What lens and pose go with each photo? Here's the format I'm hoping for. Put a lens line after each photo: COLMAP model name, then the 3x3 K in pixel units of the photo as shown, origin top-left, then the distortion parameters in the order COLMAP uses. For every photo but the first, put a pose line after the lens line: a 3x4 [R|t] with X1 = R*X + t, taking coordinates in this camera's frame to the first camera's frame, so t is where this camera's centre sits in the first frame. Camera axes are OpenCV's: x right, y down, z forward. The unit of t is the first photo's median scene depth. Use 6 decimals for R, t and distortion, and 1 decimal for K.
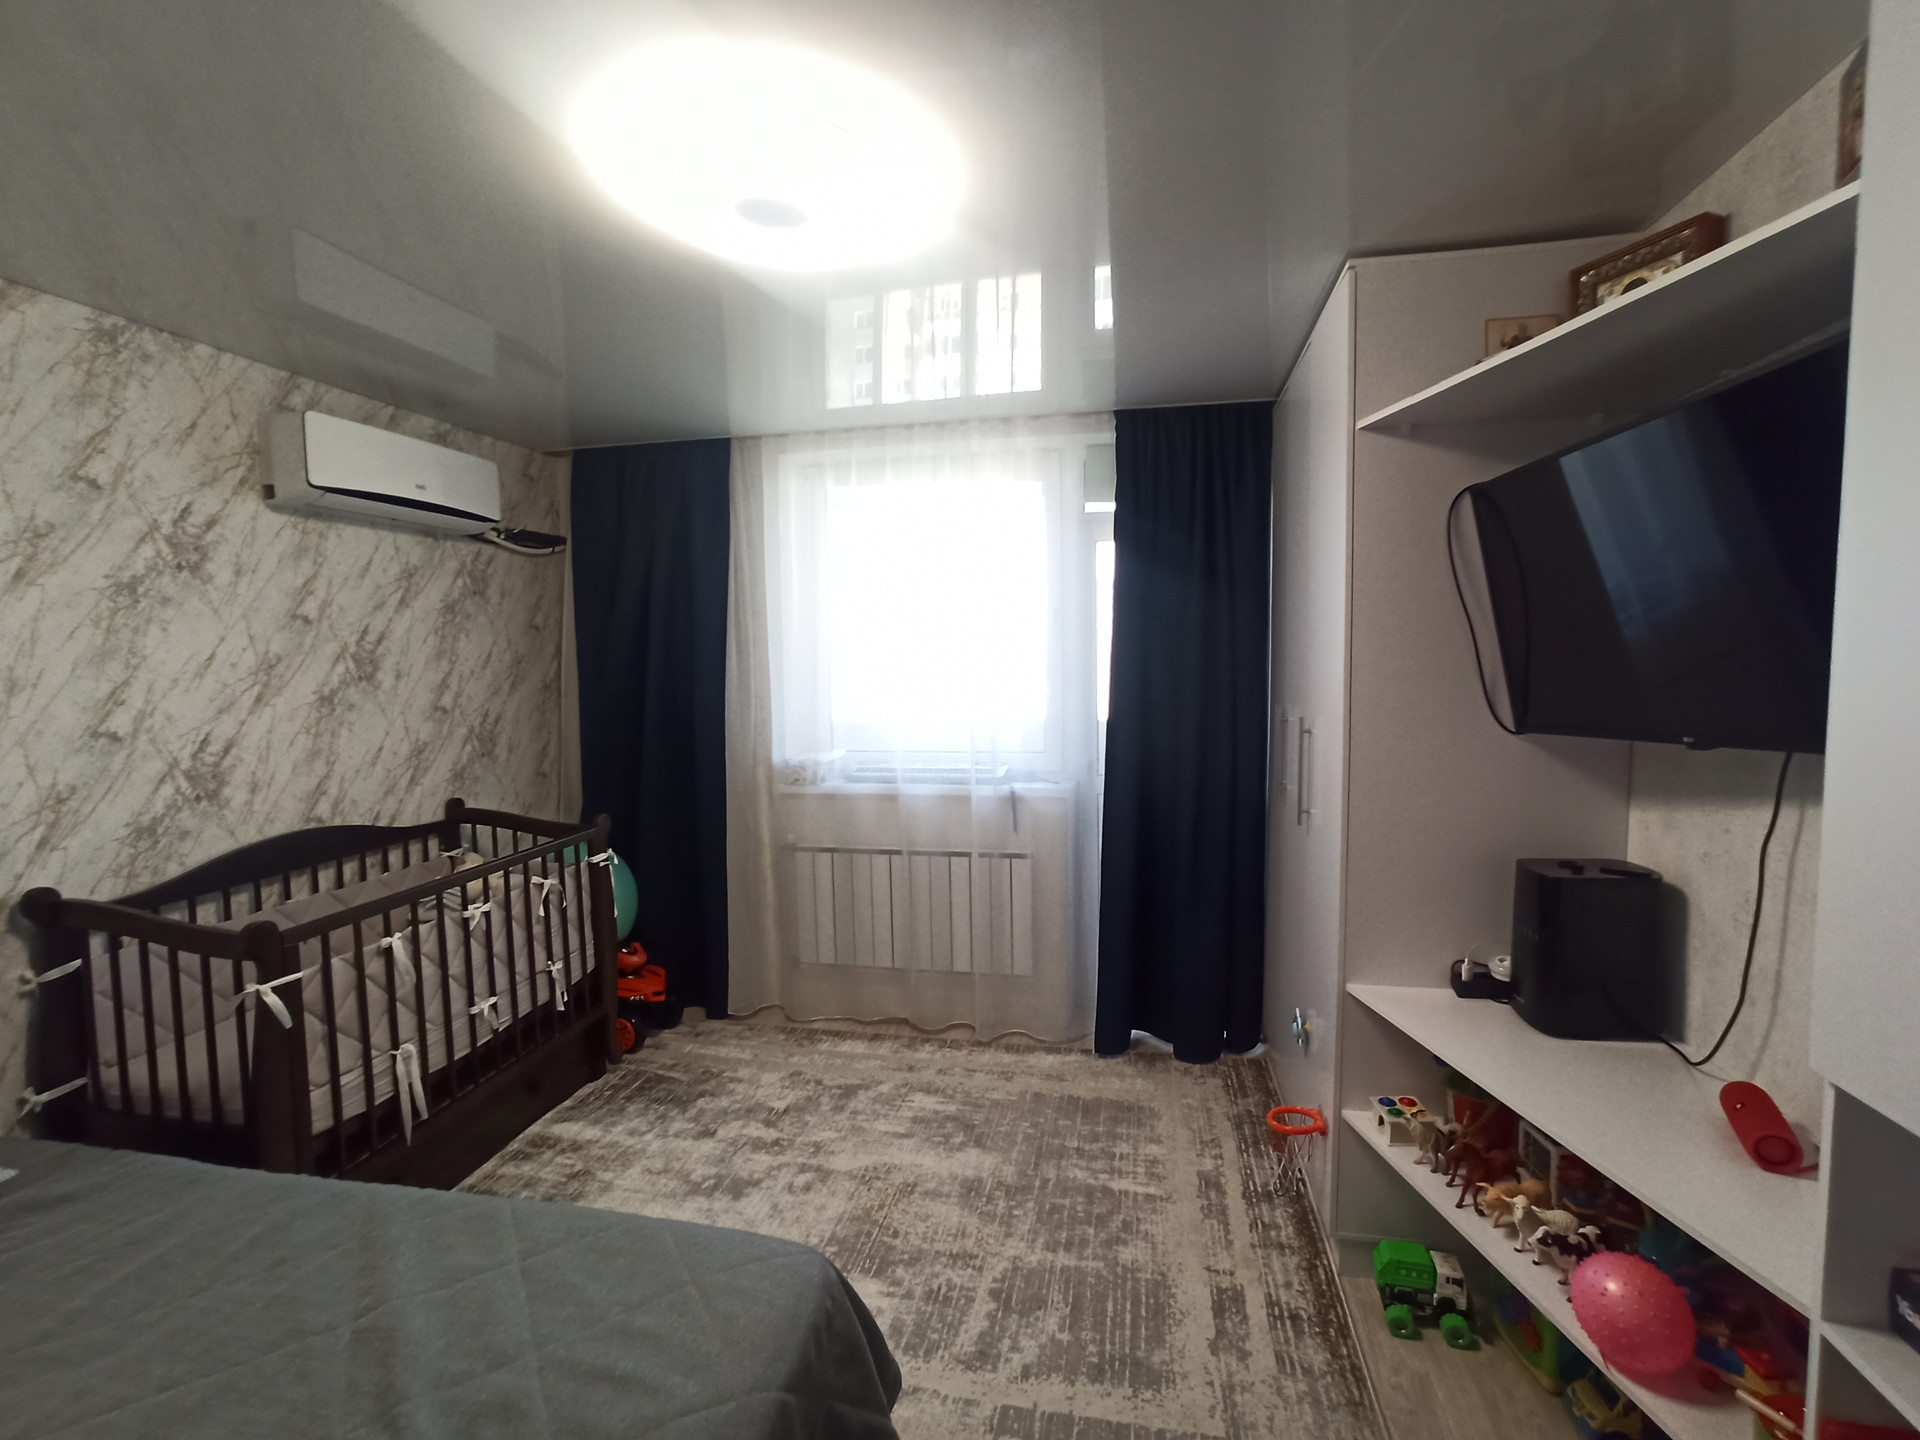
lens RADIAL K [[849.6, 0, 963.4], [0, 849.6, 715.0], [0, 0, 1]] dist [-0.049834, 0.028335]
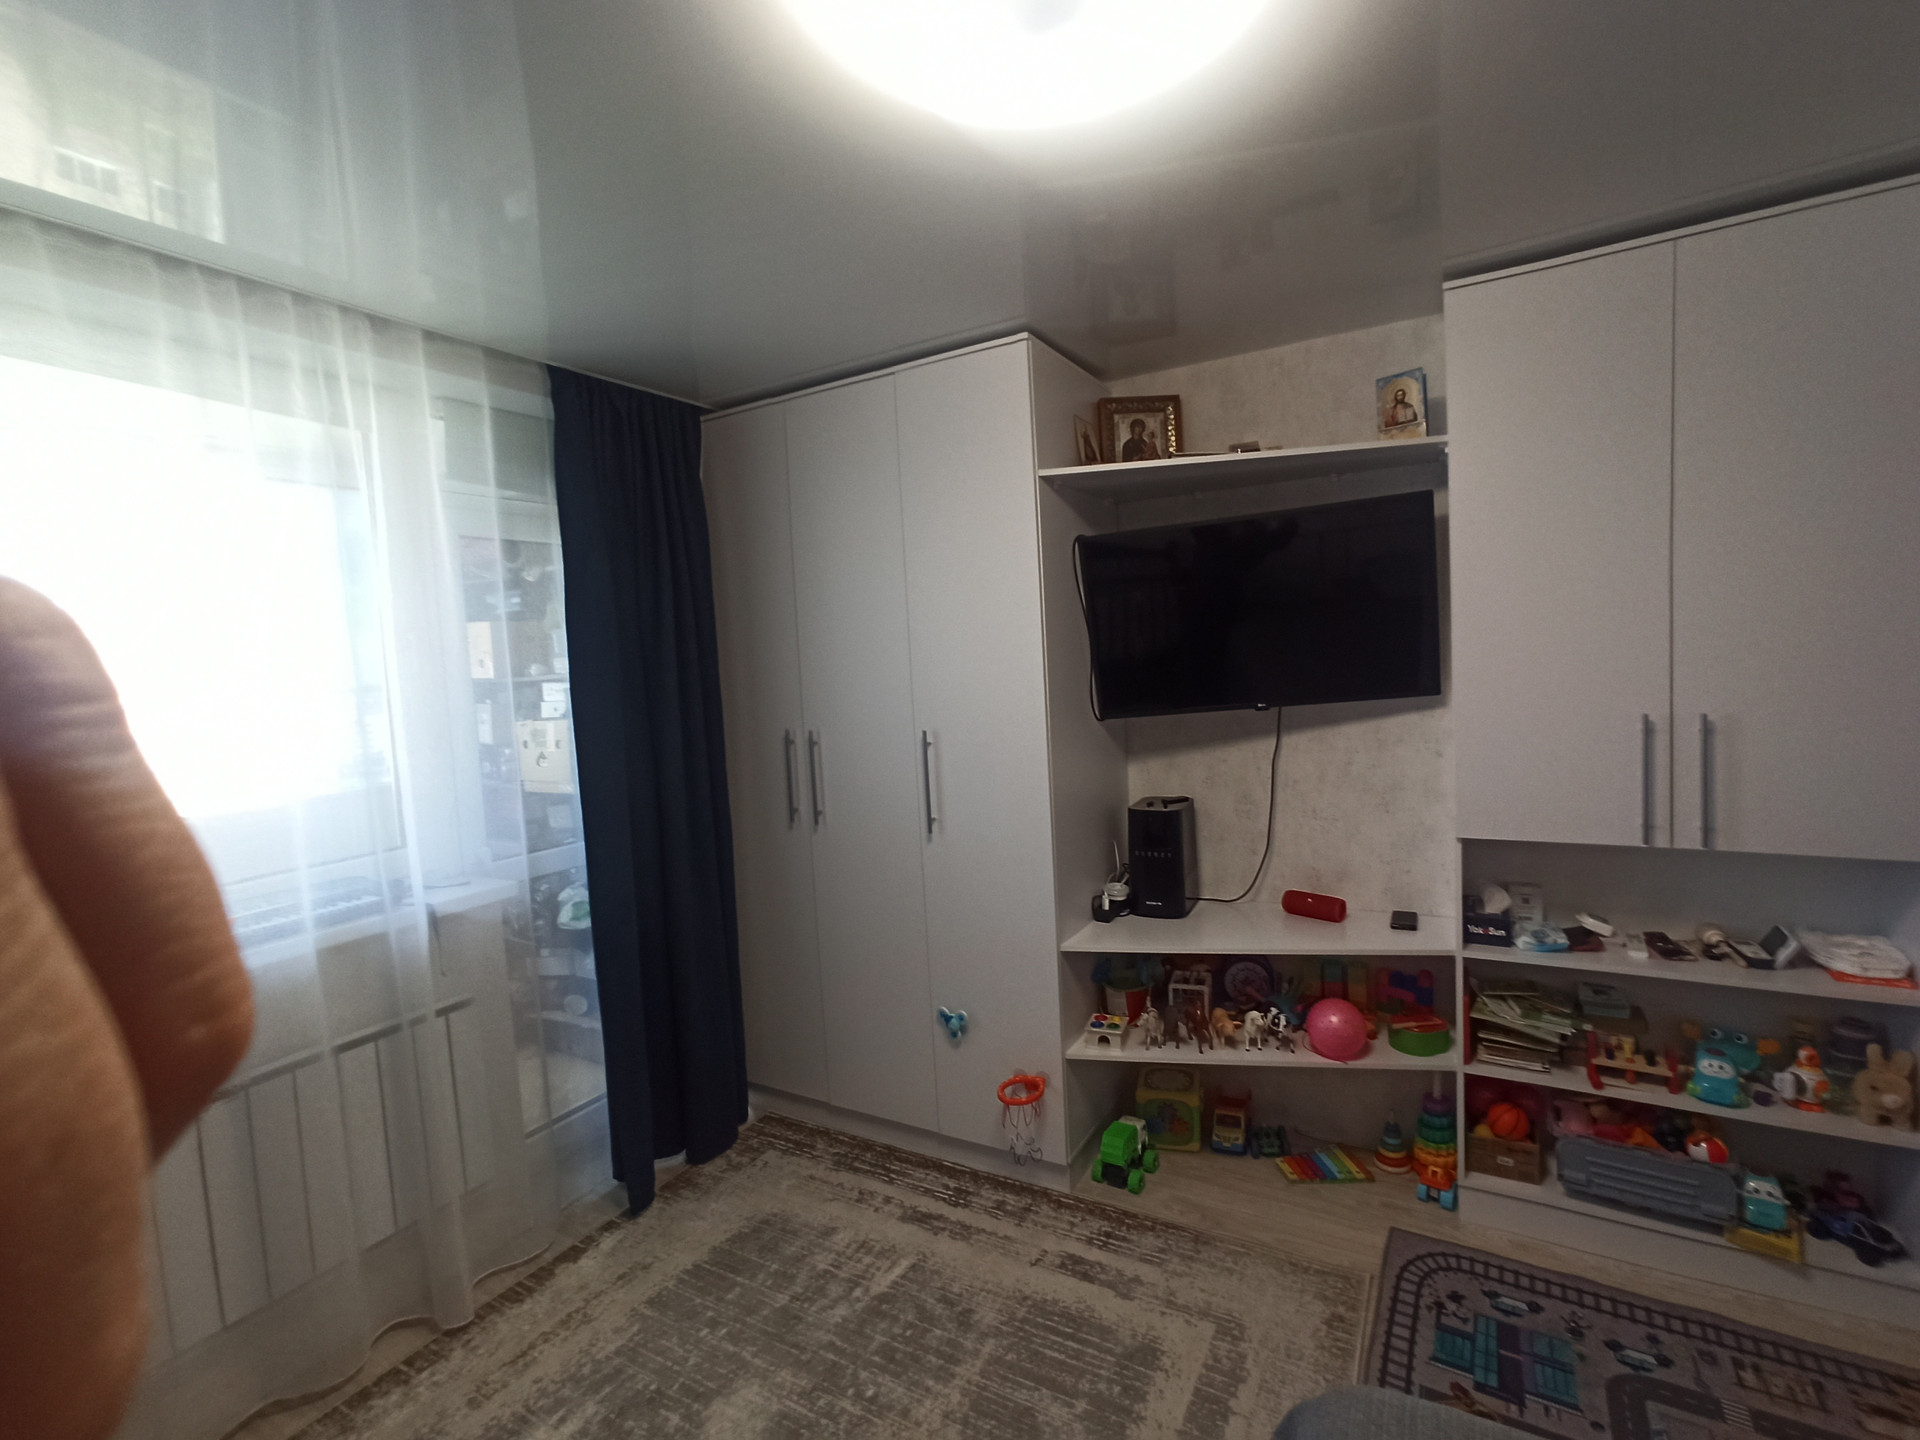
lens RADIAL K [[874.8, 0, 960.0], [0, 874.8, 720.0], [0, 0, 1]] dist [-0.055592, 0.033148]
pose [[0.320838, -0.068840, 0.944629, -0.742075], [0.114586, 0.992850, 0.033436, -0.051684], [-0.940177, 0.097514, 0.326432, 0.723239]]
